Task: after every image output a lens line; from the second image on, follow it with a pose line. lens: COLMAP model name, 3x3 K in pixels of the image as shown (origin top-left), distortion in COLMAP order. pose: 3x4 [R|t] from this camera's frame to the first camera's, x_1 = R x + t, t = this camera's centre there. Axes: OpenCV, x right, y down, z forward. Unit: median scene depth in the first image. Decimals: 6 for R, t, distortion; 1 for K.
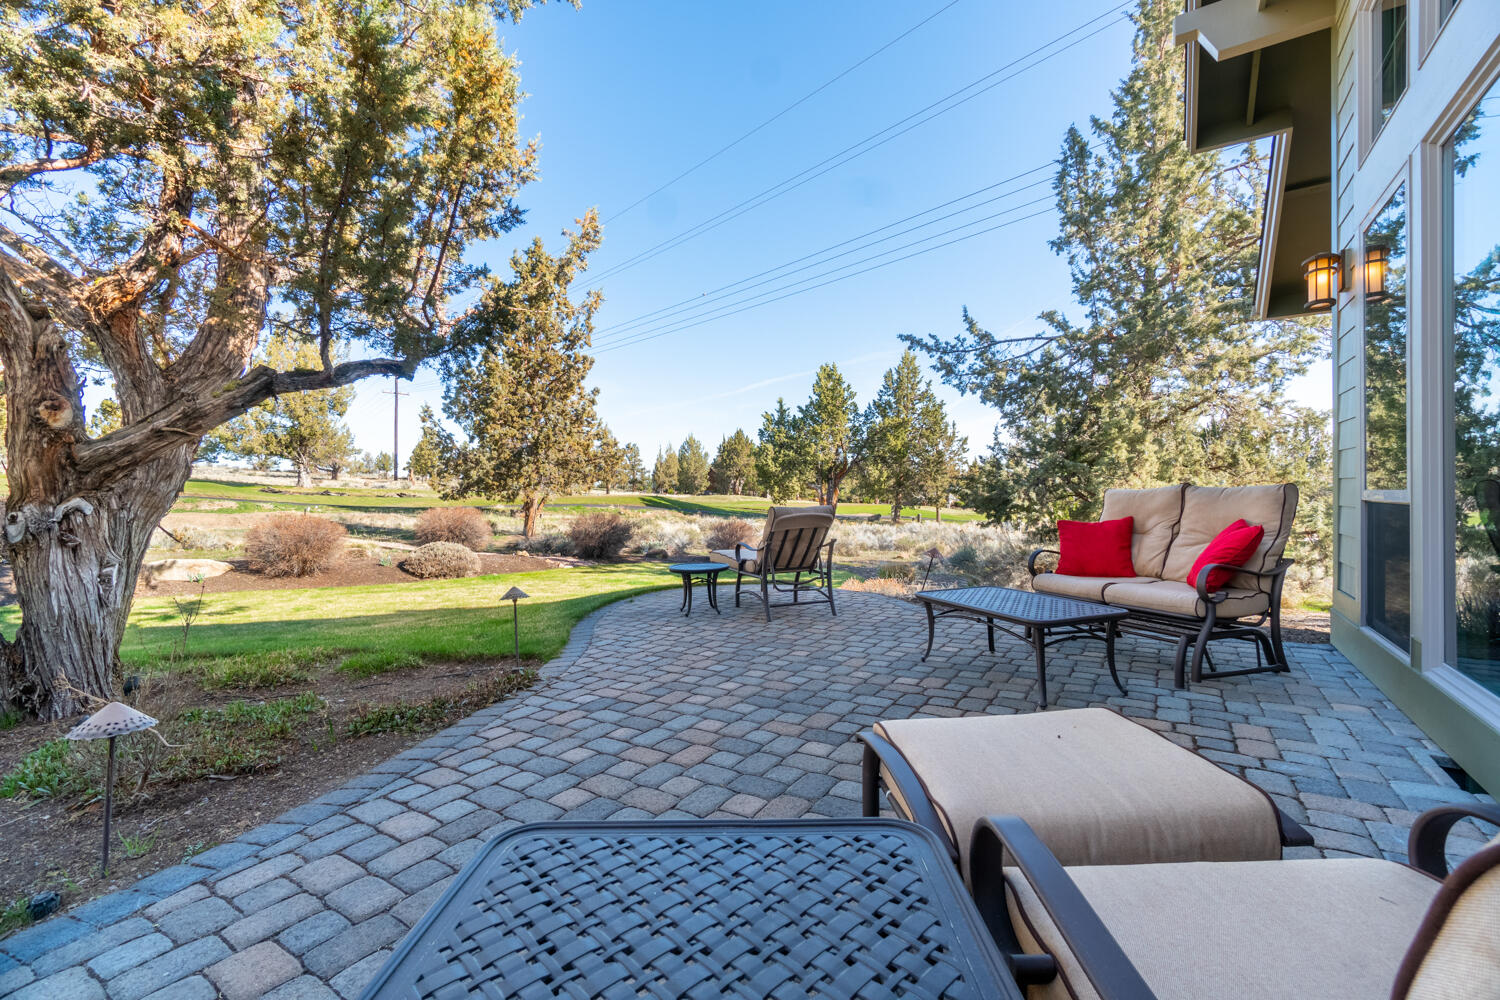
lens RADIAL K [[649.4, 0, 754.7], [0, 649.4, 497.1], [0, 0, 1]] dist [-0.000942, 0.000297]
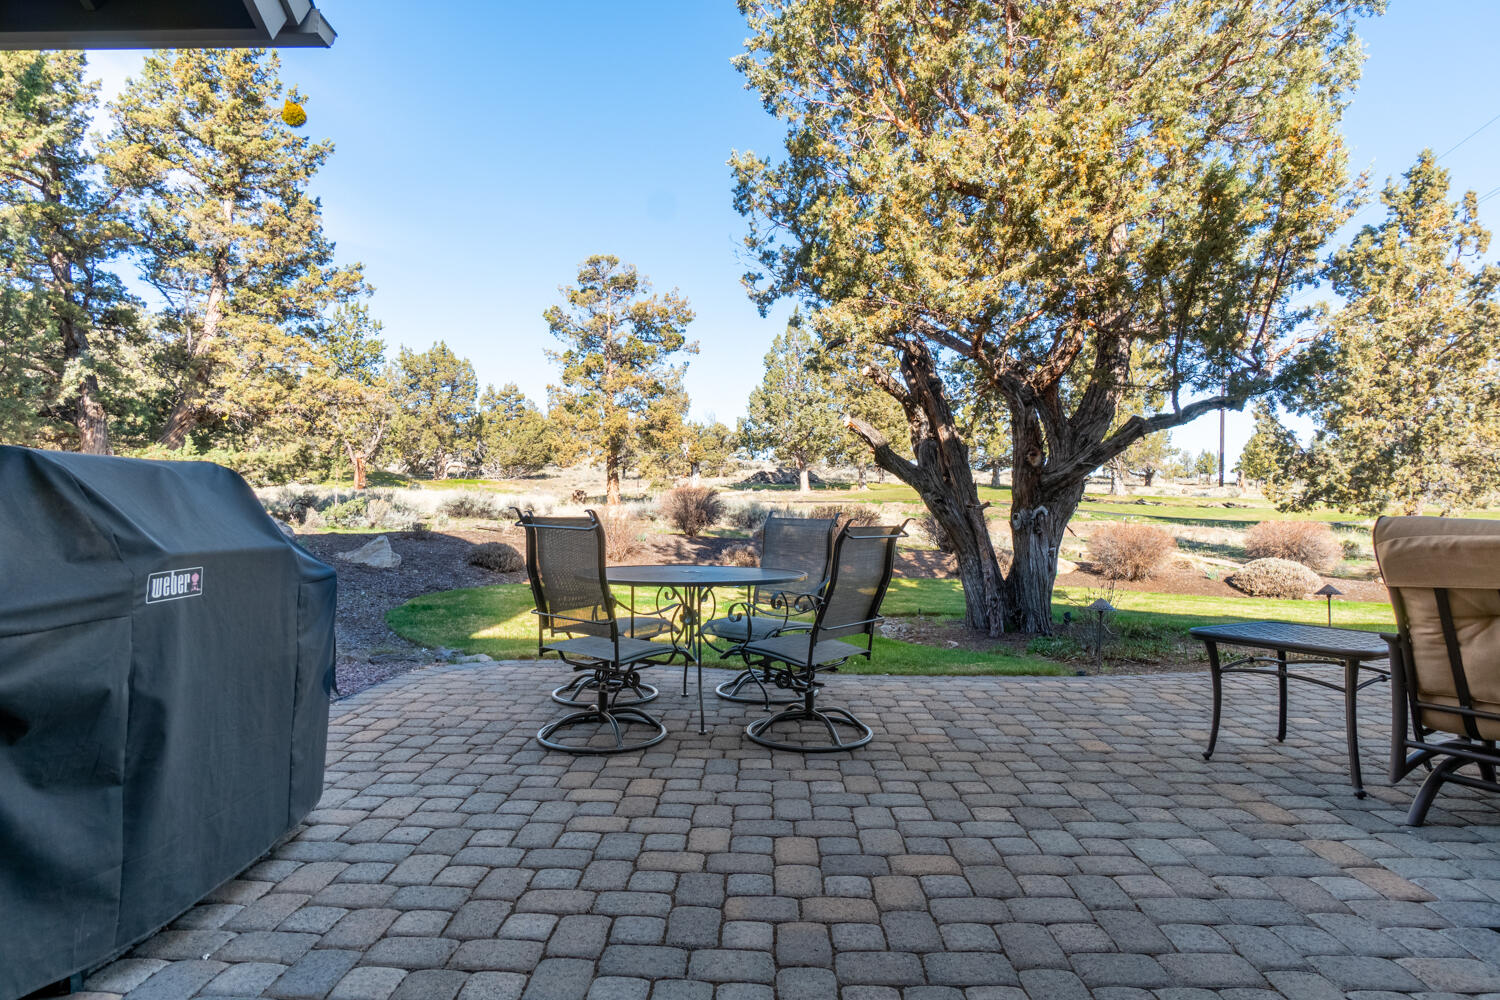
lens RADIAL K [[817.5, 0, 750.0], [0, 817.5, 500.0], [0, 0, 1]] dist [0.001266, -0.000576]
pose [[0.516908, 0.005510, -0.856023, 0.105482], [-0.013346, 0.999910, -0.001623, -0.000122], [0.855937, 0.012263, 0.516935, -0.198236]]
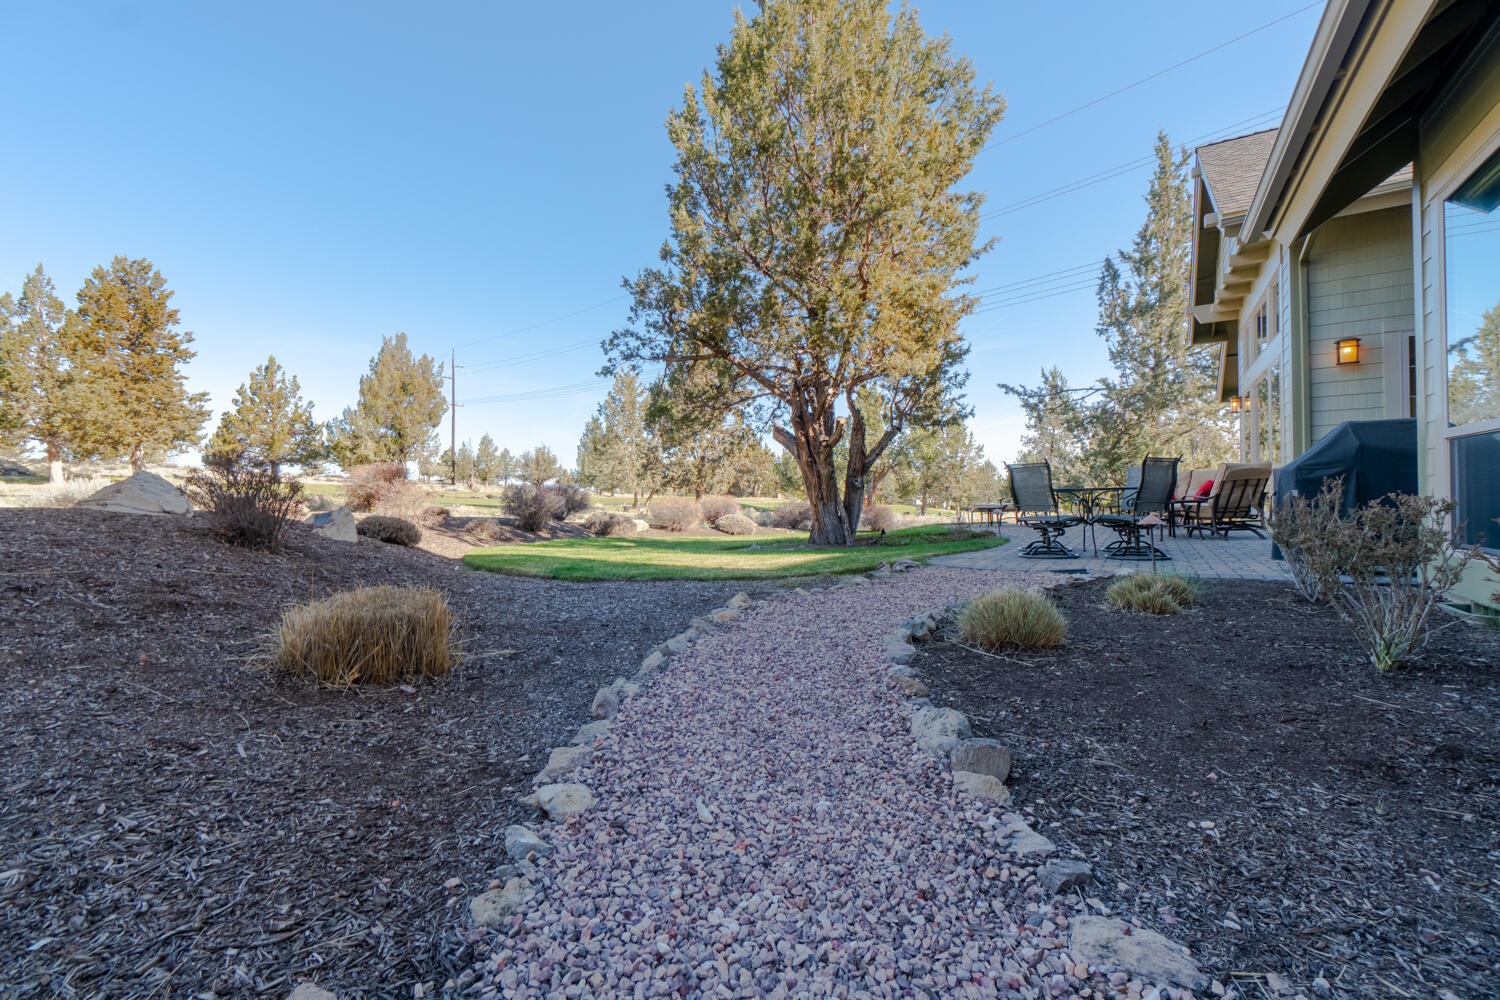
lens RADIAL K [[649.4, 0, 754.7], [0, 649.4, 497.1], [0, 0, 1]] dist [-0.000942, 0.000297]
pose [[0.999687, -0.000961, 0.025002, -0.393298], [0.001188, 0.999958, -0.009050, 0.035612], [-0.024992, 0.009077, 0.999646, -0.535090]]
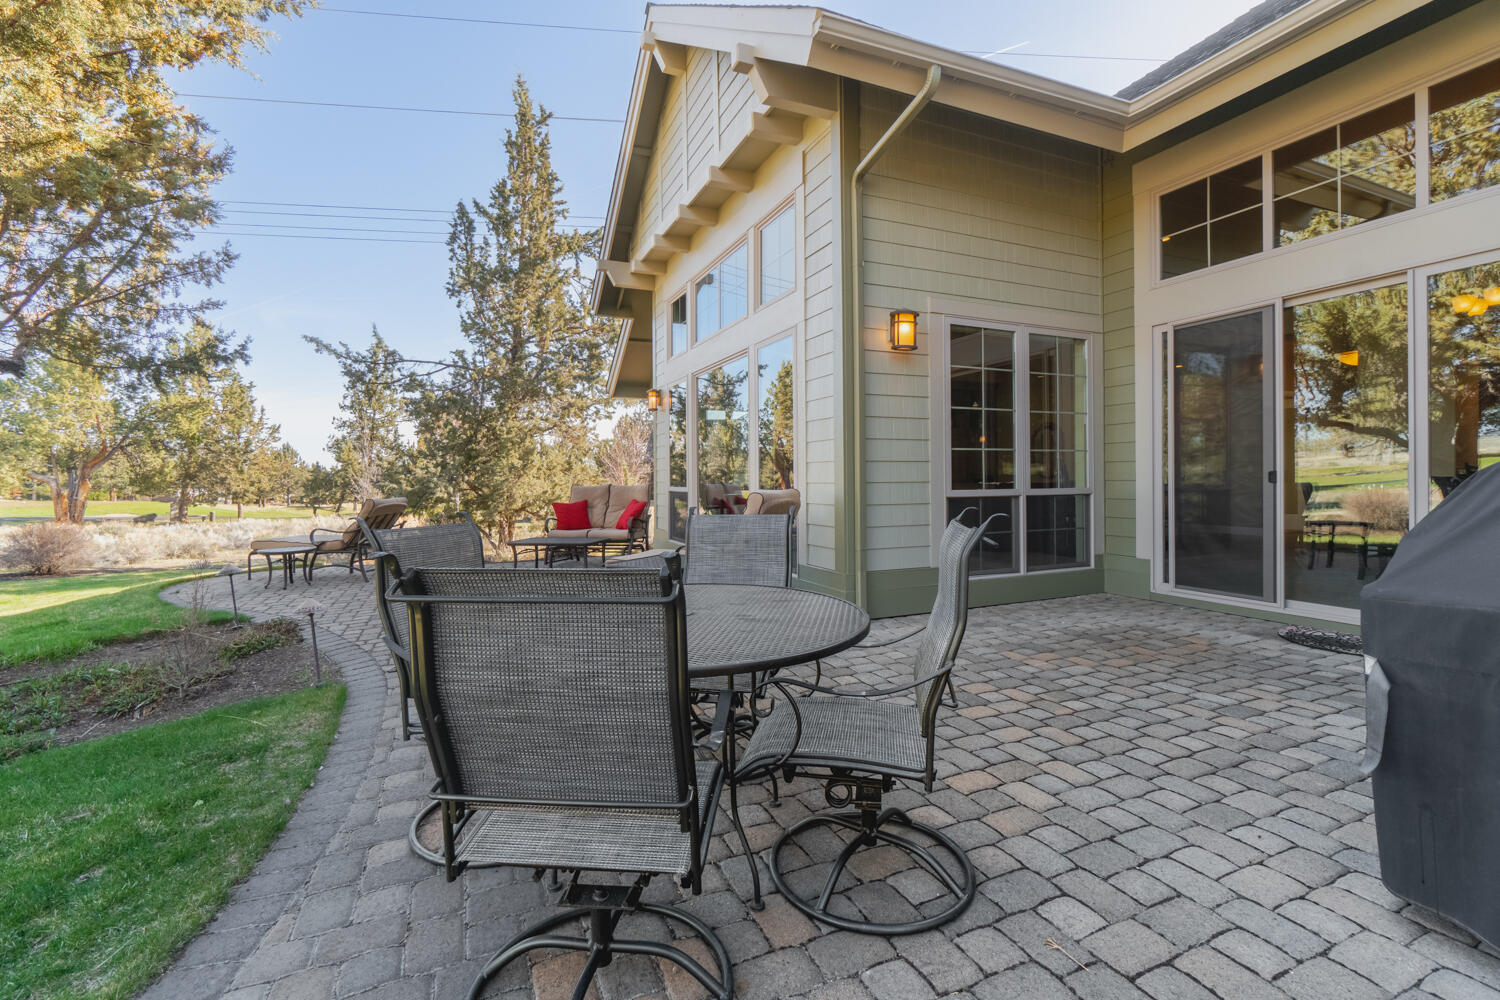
lens RADIAL K [[654.8, 0, 738.7], [0, 654.8, 478.2], [0, 0, 1]] dist [-0.002906, -0.000483]
pose [[0.561373, 0.011480, 0.827483, -0.244685], [0.004495, 0.999847, -0.016921, -0.000200], [-0.827550, 0.013218, 0.561236, -0.158151]]
